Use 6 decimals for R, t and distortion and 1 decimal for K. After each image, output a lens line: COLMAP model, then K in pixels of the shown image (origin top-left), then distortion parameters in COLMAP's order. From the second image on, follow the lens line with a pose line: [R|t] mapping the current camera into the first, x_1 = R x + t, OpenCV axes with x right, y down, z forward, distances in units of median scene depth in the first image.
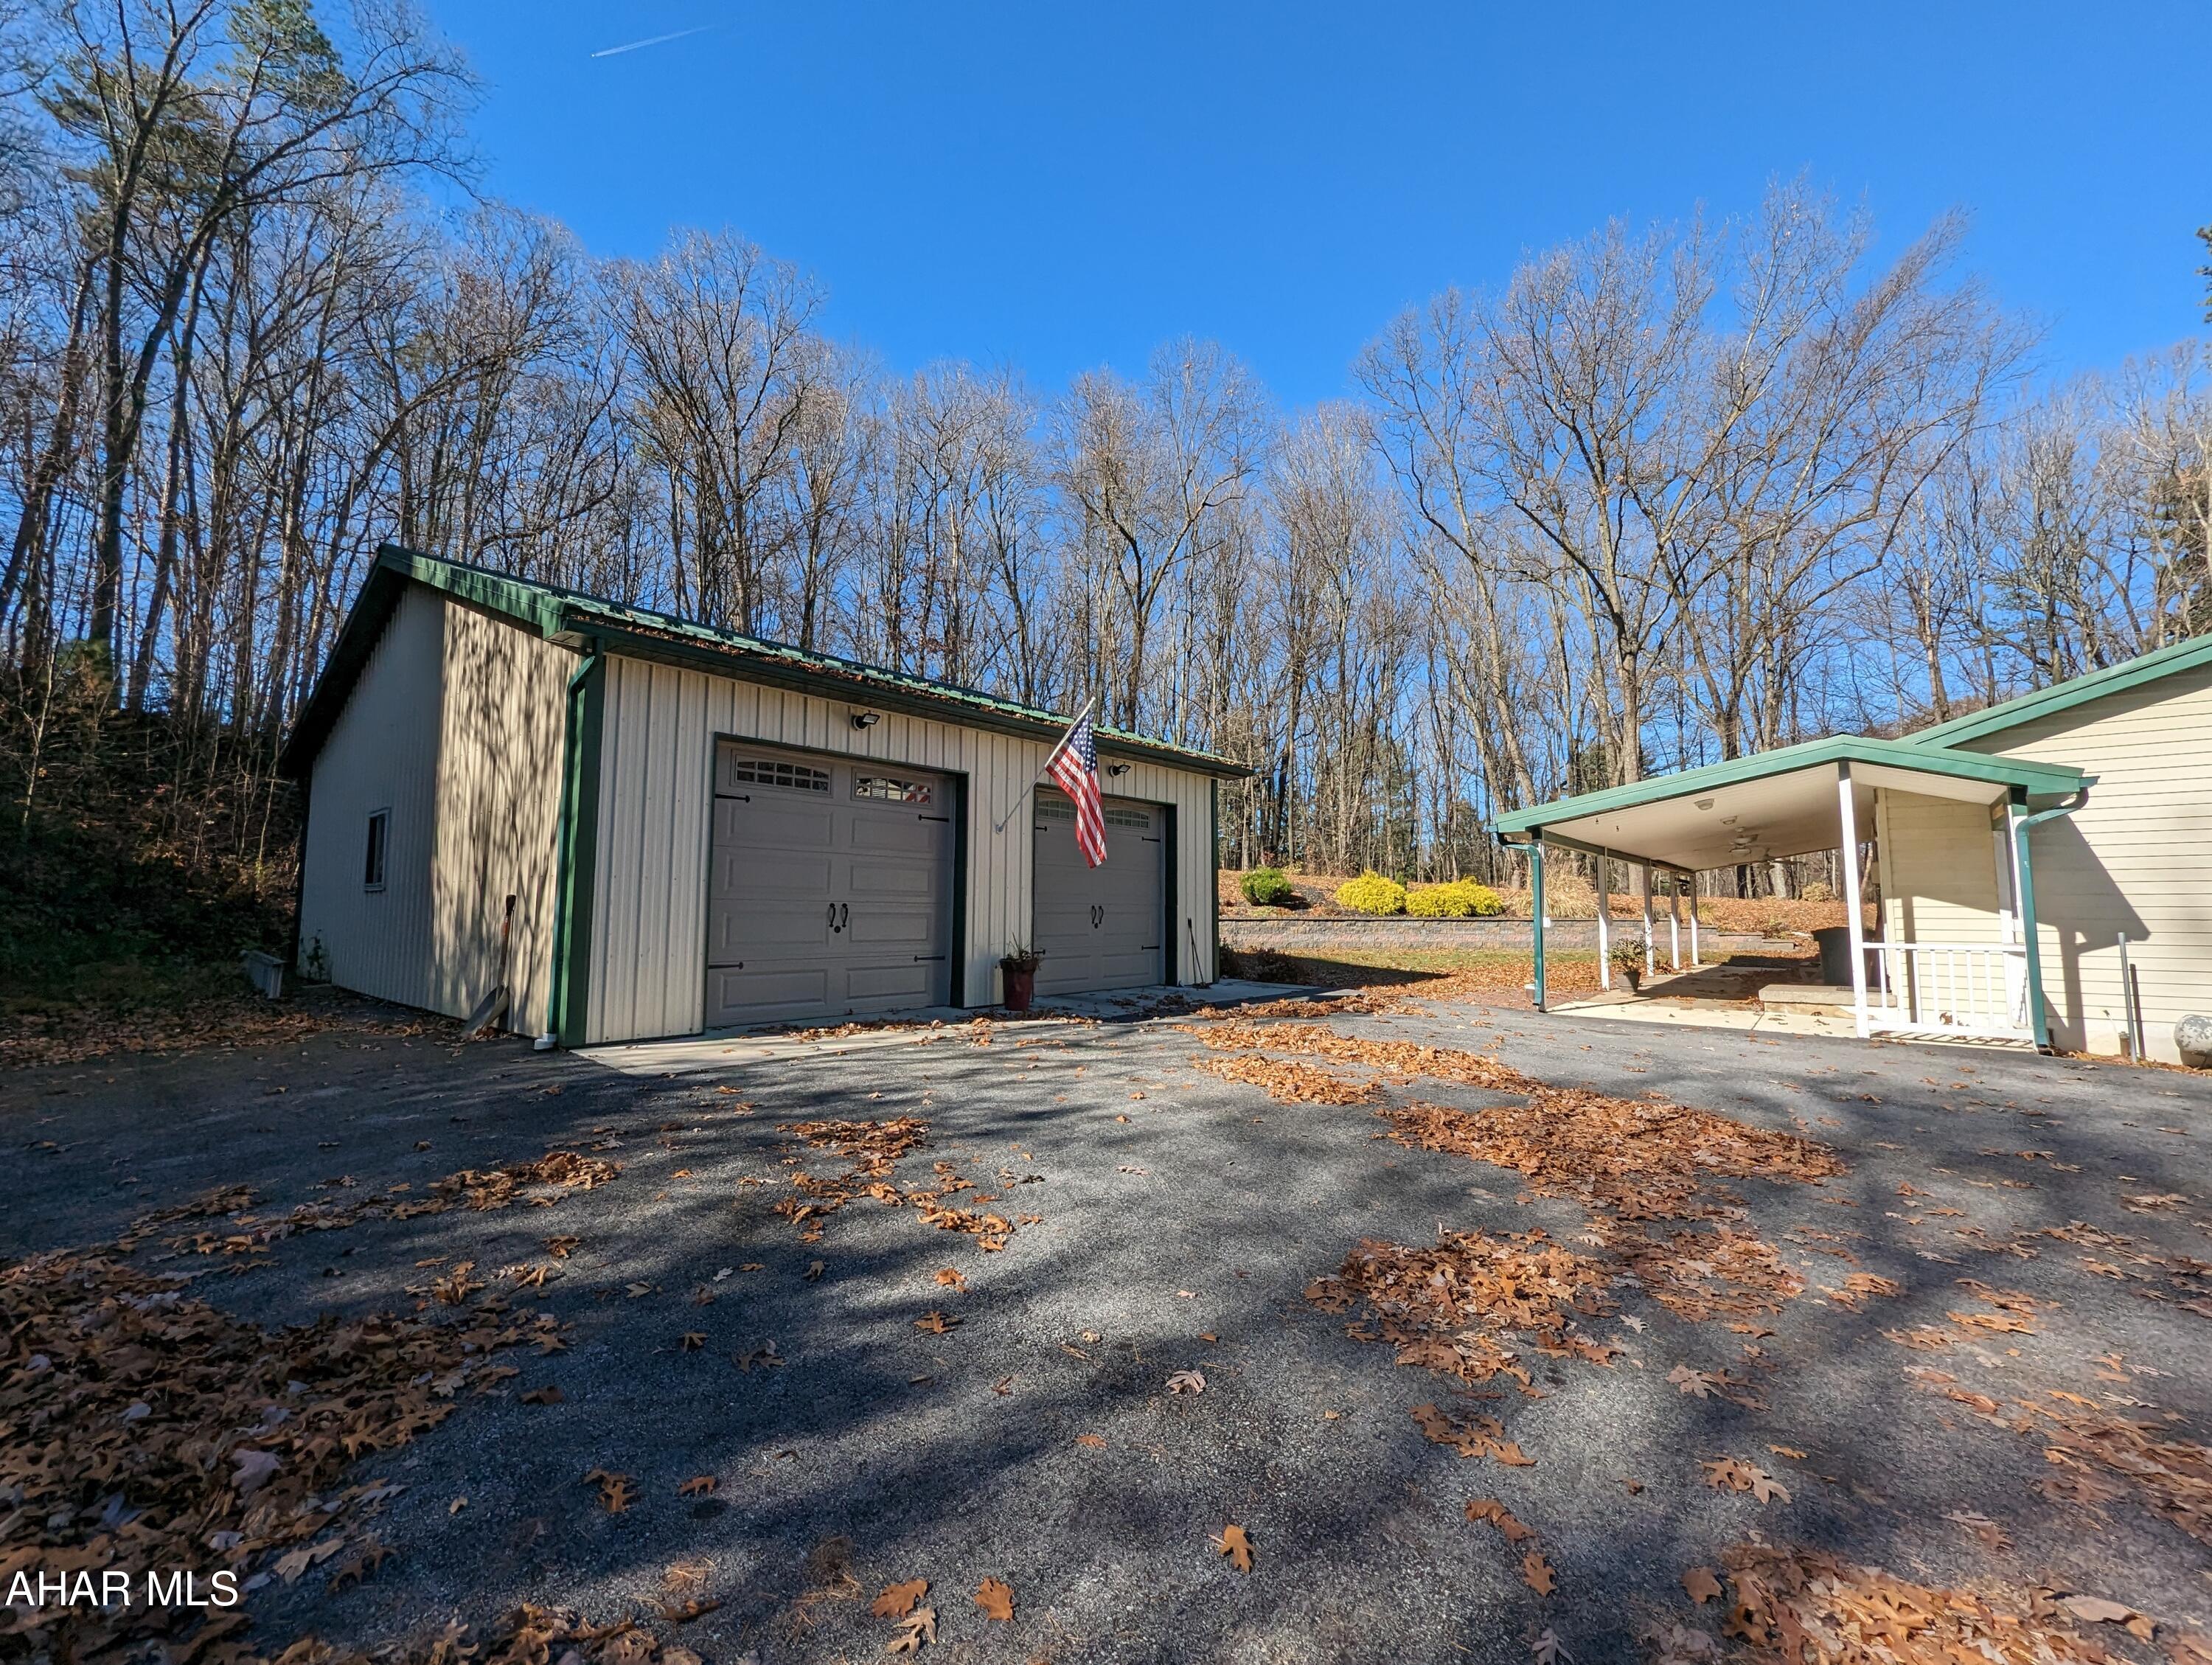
lens RADIAL K [[879.4, 0, 1111.6], [0, 879.4, 836.8], [0, 0, 1]] dist [-0.001039, -0.000019]
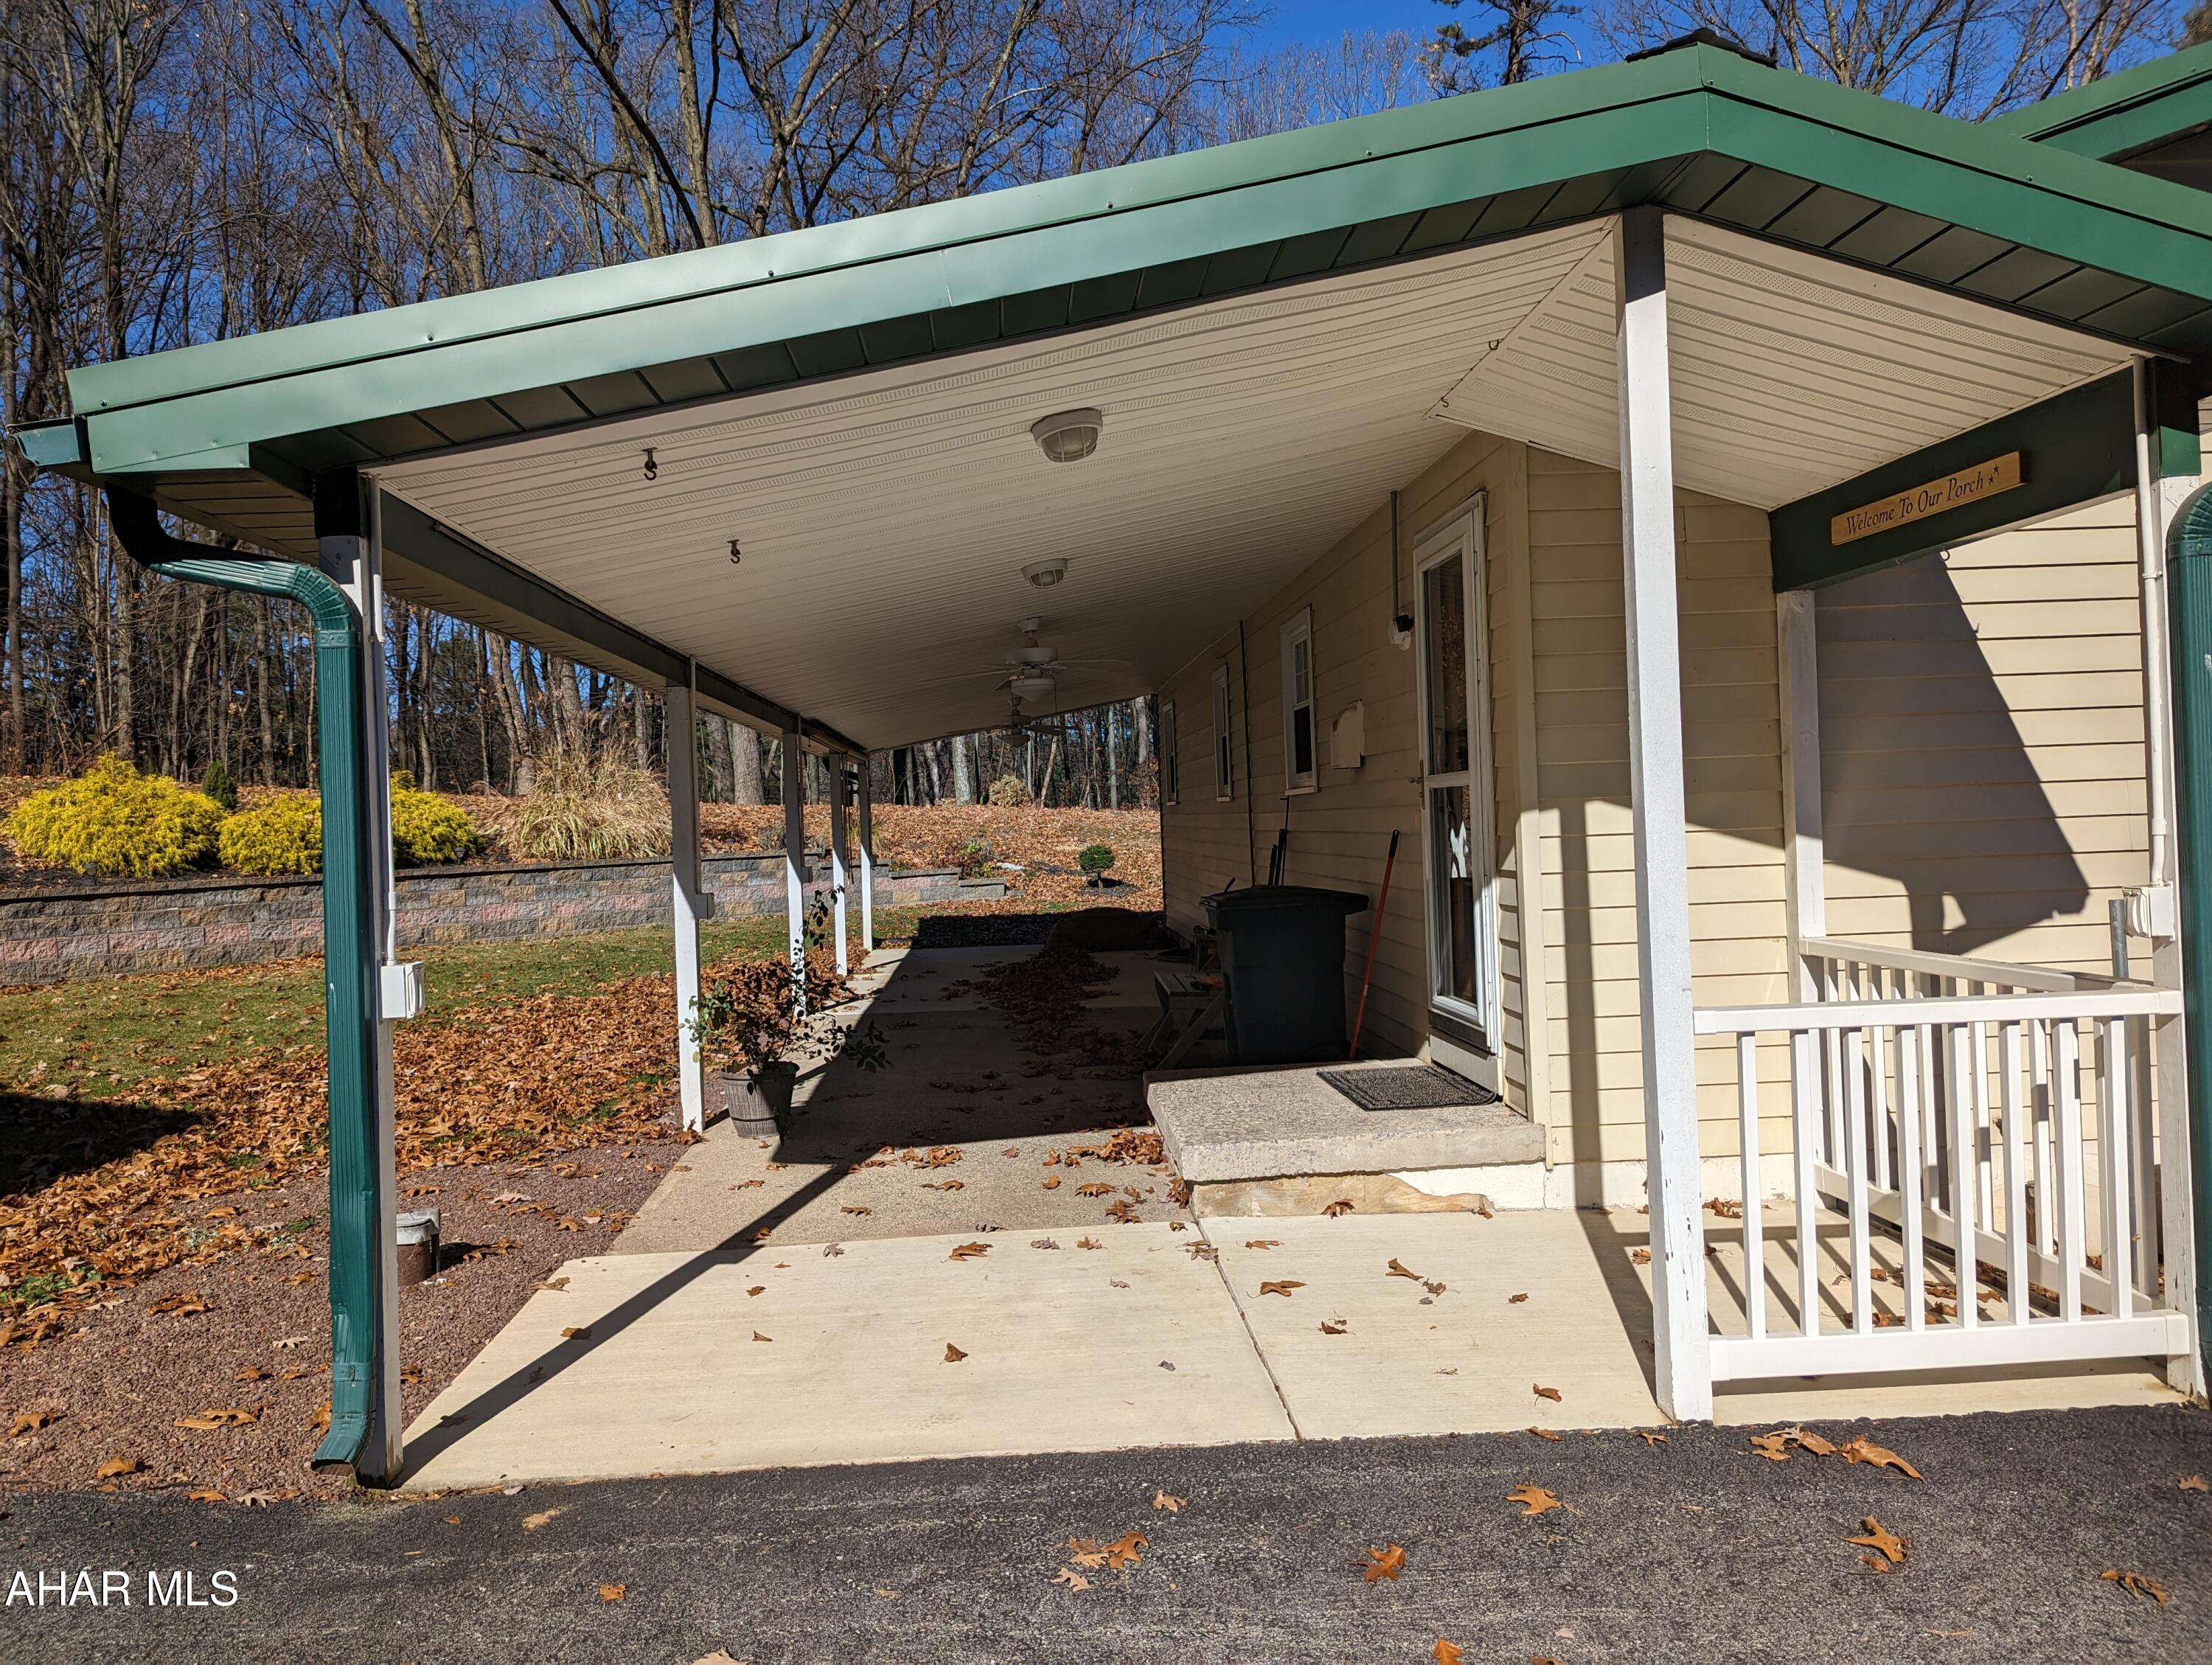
lens RADIAL K [[1498.0, 0, 1106.0], [0, 1498.0, 832.5], [0, 0, 1]] dist [0.061602, -0.054773]
pose [[0.712391, -0.040175, 0.700632, 0.148604], [-0.017851, 0.997000, 0.075320, 0.014842], [-0.701556, -0.066164, 0.709536, 0.263376]]
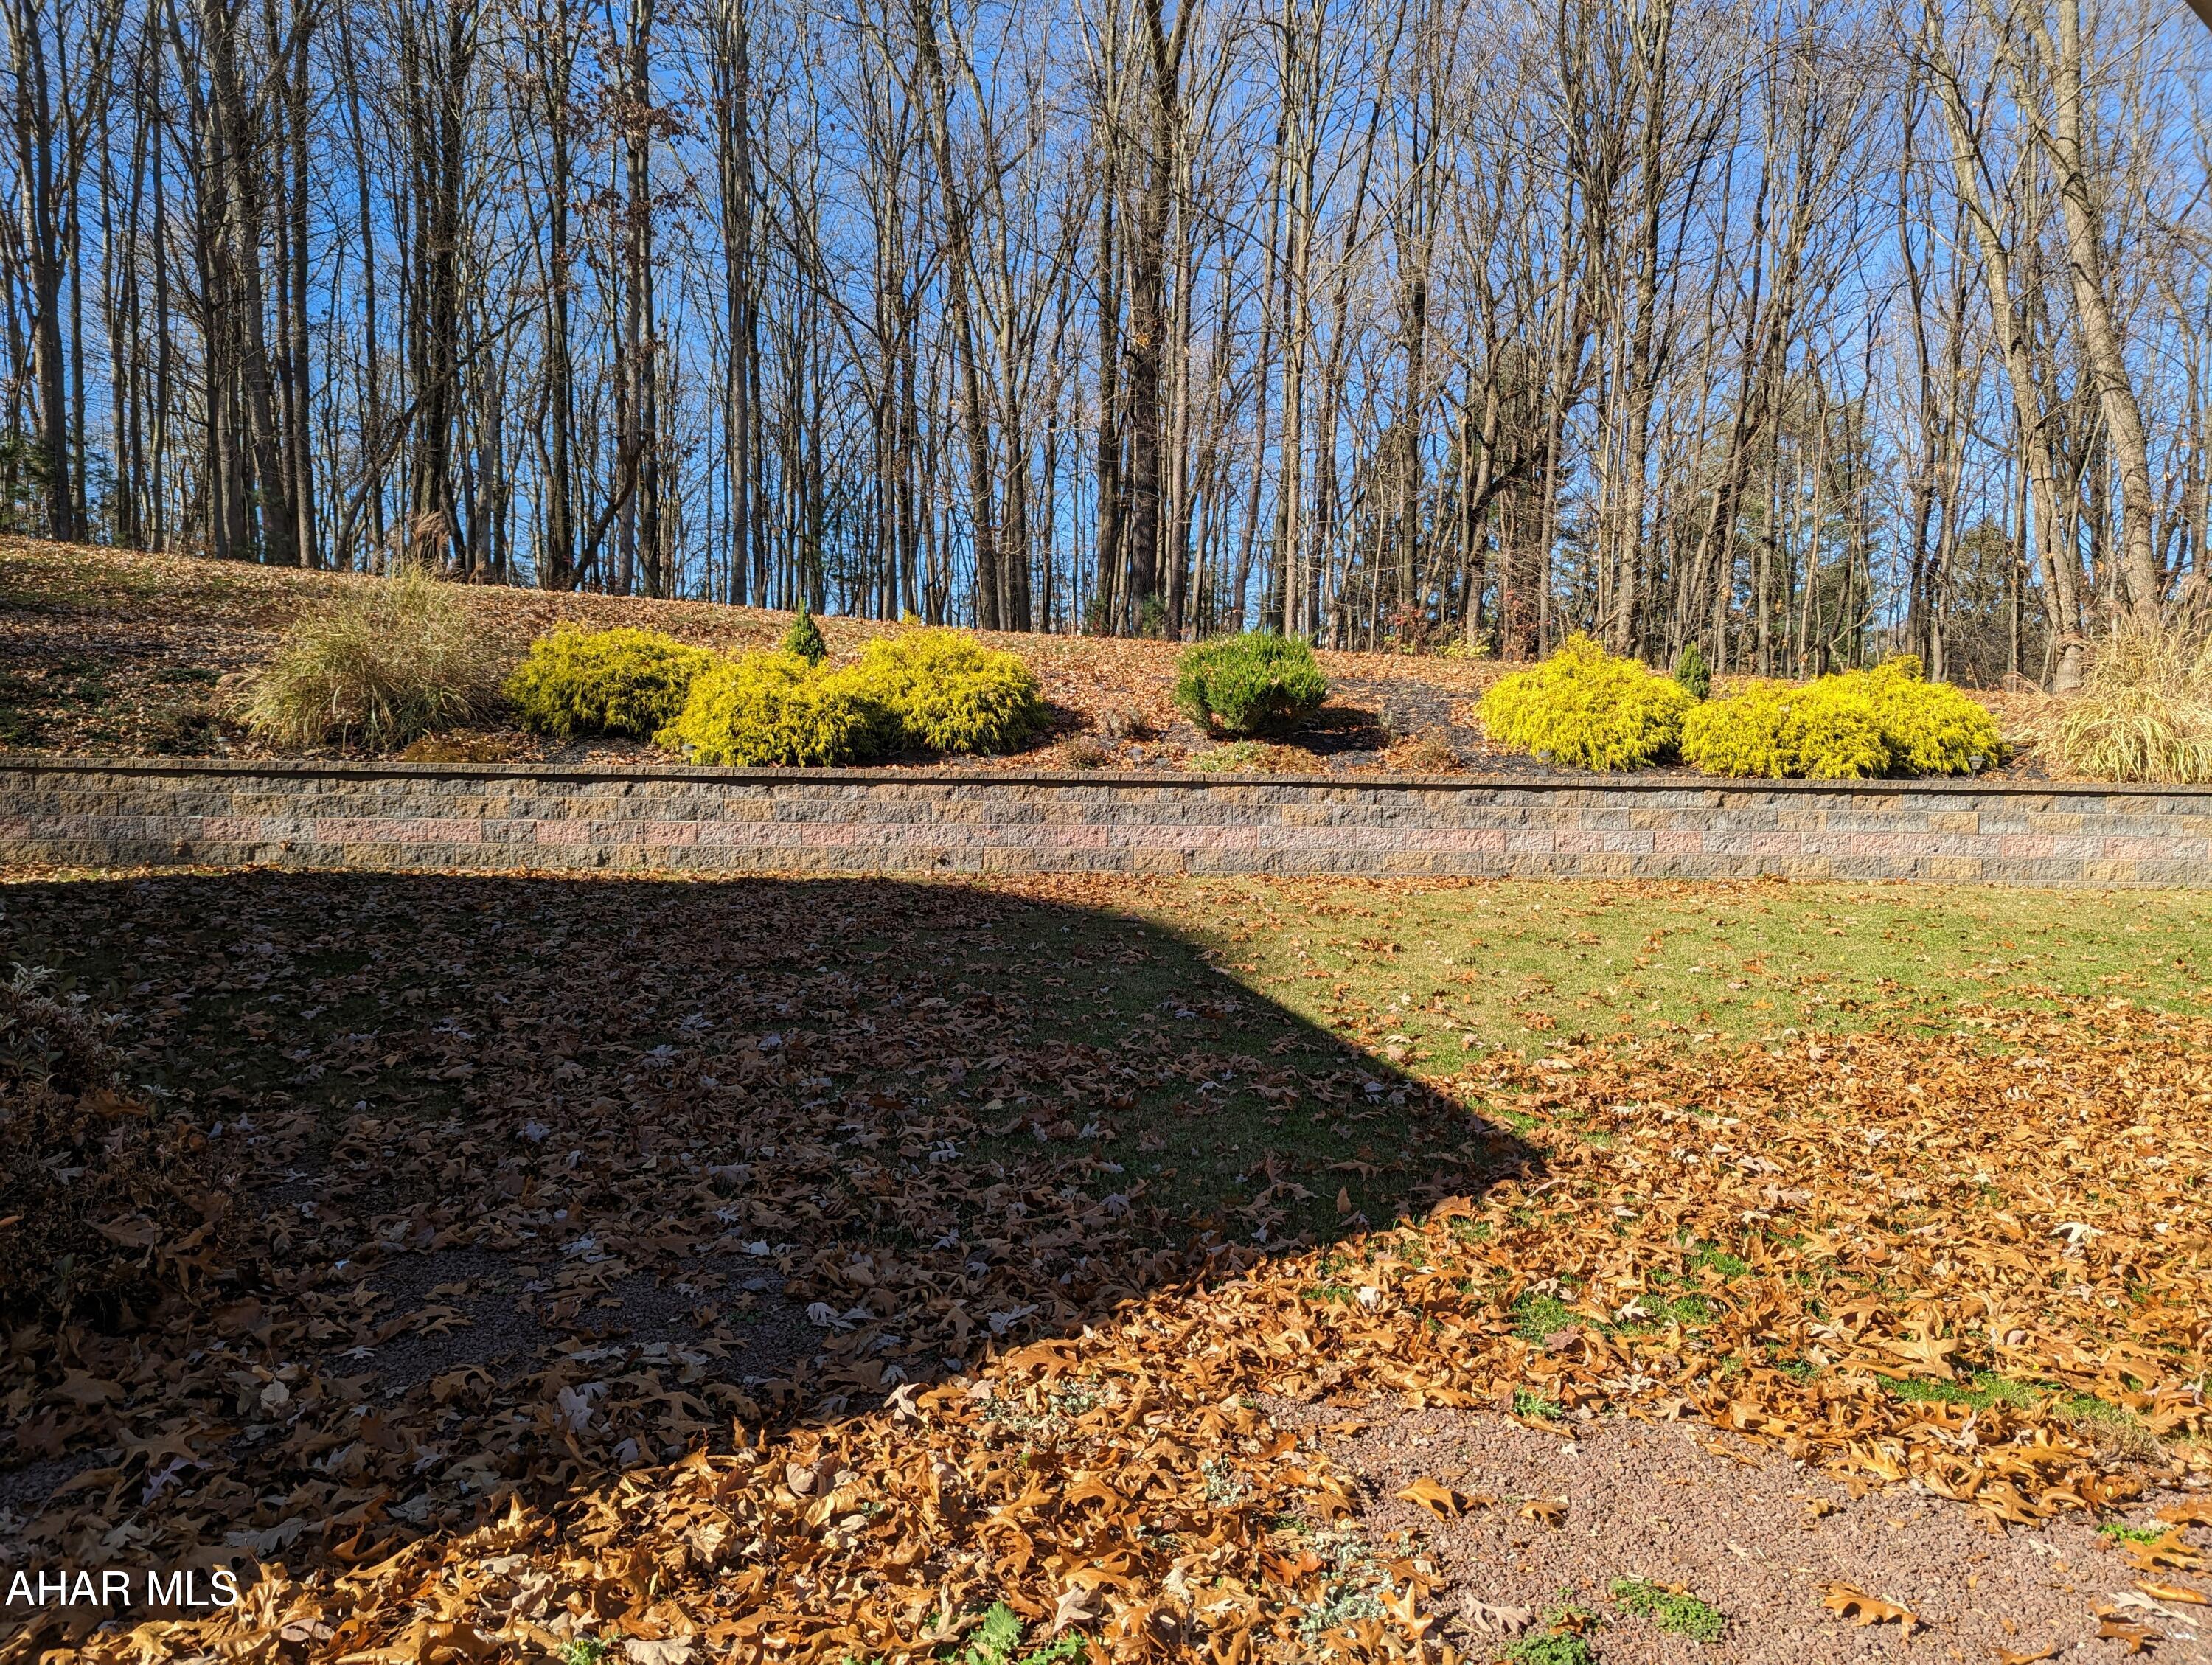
lens RADIAL K [[1498.0, 0, 1106.0], [0, 1498.0, 832.5], [0, 0, 1]] dist [0.061602, -0.054773]
pose [[0.990055, 0.015894, -0.139782, 0.203577], [0.004238, 0.989777, 0.142563, 0.030552], [0.140619, -0.141737, 0.979866, 0.414382]]
